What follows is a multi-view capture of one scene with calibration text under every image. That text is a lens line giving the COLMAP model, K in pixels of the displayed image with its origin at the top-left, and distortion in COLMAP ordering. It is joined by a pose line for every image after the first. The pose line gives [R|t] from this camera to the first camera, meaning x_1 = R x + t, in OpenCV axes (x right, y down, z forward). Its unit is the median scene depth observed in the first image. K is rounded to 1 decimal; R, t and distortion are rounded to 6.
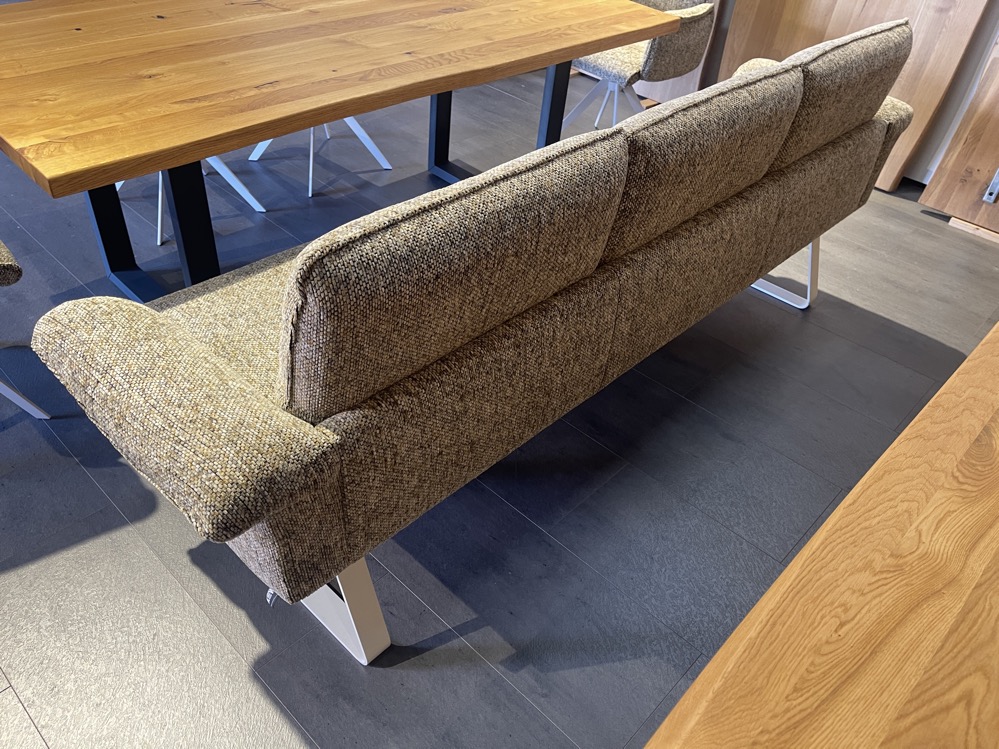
lens RADIAL K [[751.8, 0, 497.7], [0, 751.8, 375.7], [0, 0, 1]] dist [0.071568, -0.096759]
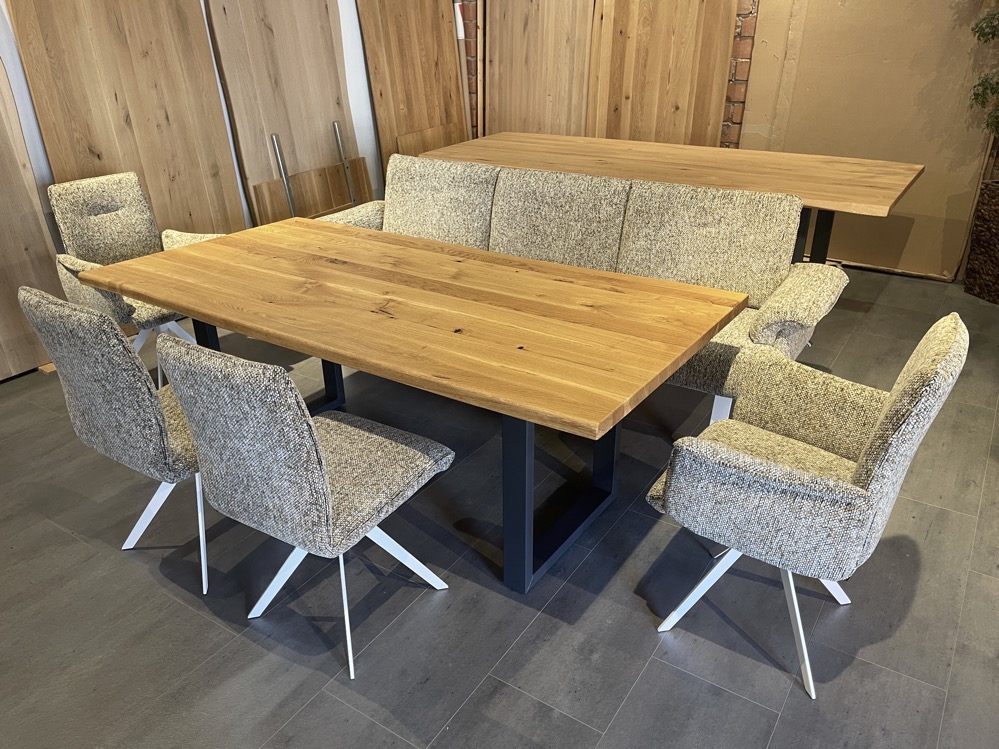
lens RADIAL K [[751.8, 0, 486.5], [0, 751.8, 382.3], [0, 0, 1]] dist [0.071568, -0.096759]
pose [[-0.158797, -0.511458, 0.844508, -1.288027], [0.641305, 0.596917, 0.482097, -0.852115], [-0.750674, 0.618143, 0.233212, 0.722242]]
